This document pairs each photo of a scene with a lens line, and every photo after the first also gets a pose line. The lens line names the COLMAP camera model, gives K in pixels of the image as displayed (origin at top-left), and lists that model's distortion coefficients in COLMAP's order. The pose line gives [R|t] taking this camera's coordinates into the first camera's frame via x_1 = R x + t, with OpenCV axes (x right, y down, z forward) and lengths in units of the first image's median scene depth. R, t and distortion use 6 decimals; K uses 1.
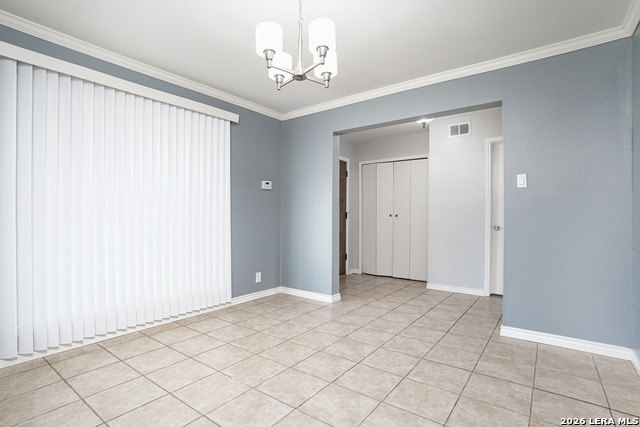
lens RADIAL K [[313.6, 0, 319.7], [0, 313.6, 214.1], [0, 0, 1]] dist [-0.031812, 0.007768]
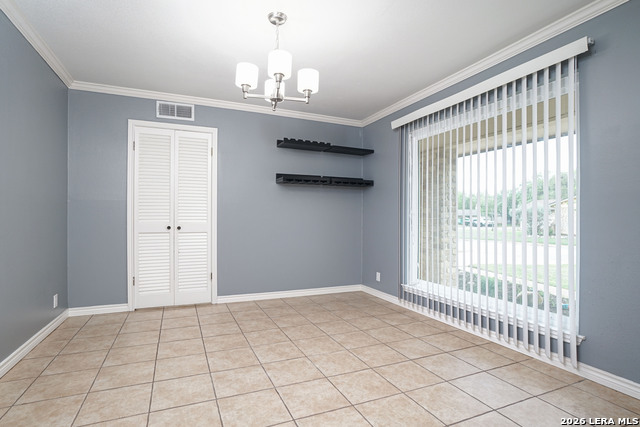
lens RADIAL K [[313.6, 0, 317.5], [0, 313.6, 216.6], [0, 0, 1]] dist [-0.031812, 0.007768]
pose [[-0.475194, -0.009763, -0.879827, 0.721327], [-0.003426, 0.999951, -0.009245, 0.010863], [0.879874, -0.001379, -0.475205, 1.360438]]
